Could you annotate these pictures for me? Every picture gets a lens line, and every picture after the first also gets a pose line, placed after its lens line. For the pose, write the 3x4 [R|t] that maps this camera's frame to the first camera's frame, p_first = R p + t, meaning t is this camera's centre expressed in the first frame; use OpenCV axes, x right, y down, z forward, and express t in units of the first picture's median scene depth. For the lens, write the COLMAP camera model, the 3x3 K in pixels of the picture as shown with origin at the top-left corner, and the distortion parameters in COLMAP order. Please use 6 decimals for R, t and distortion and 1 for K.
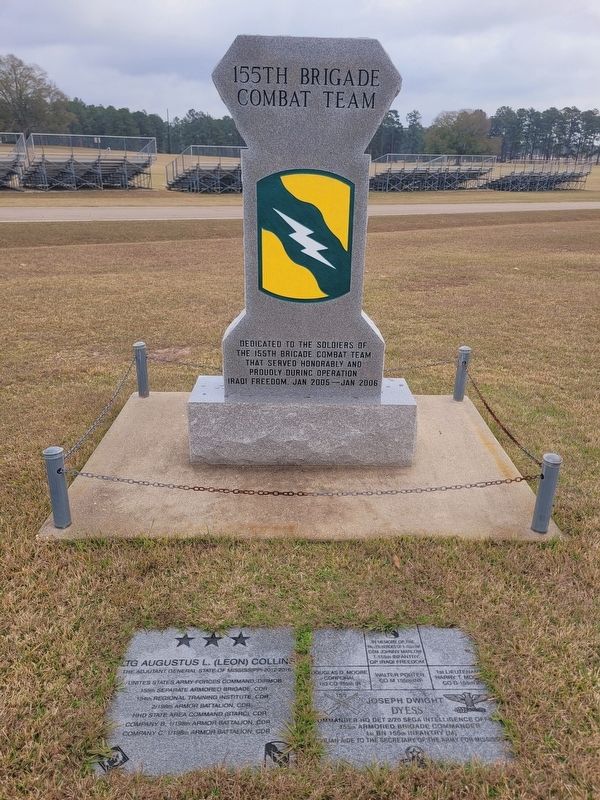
lens RADIAL K [[642.7, 0, 300.0], [0, 642.7, 400.0], [0, 0, 1]] dist [0.053650, -0.055770]
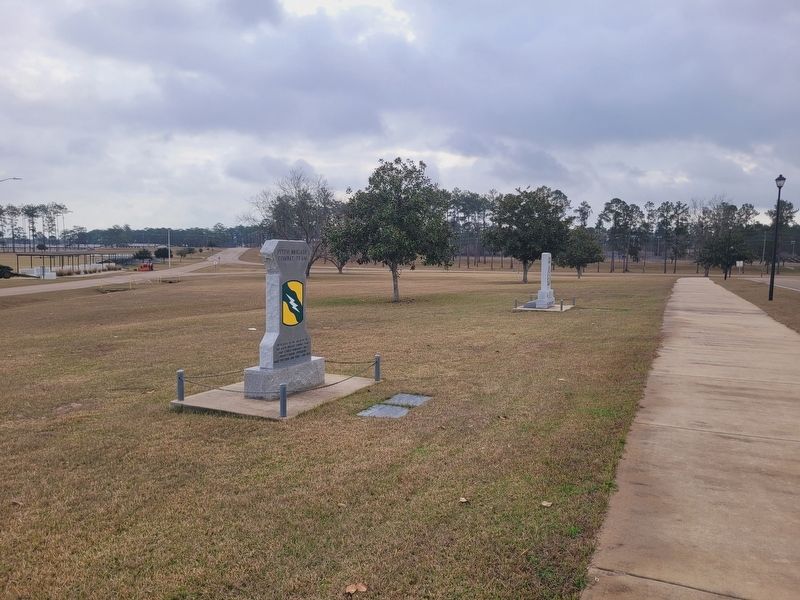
lens RADIAL K [[642.7, 0, 400.0], [0, 642.7, 300.0], [0, 0, 1]] dist [0.053650, -0.055770]
pose [[0.428145, -0.058596, 0.901808, -3.367640], [0.325197, 0.941038, -0.093246, 0.211807], [-0.843172, 0.333188, 0.421956, -0.817491]]
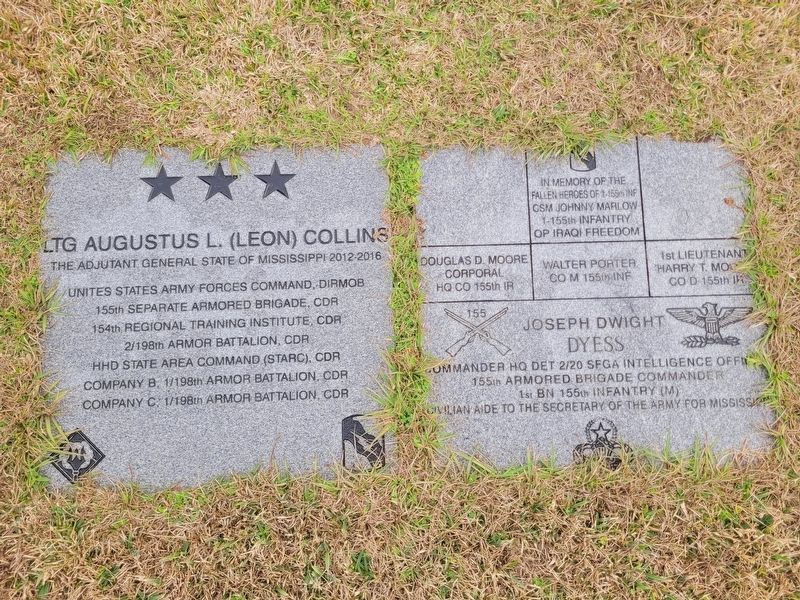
lens RADIAL K [[642.7, 0, 400.0], [0, 642.7, 300.0], [0, 0, 1]] dist [0.053650, -0.055770]
pose [[0.999498, -0.022223, 0.022564, -0.011570], [-0.008462, 0.499177, 0.866459, -0.012183], [-0.030519, -0.866215, 0.498738, 0.730675]]
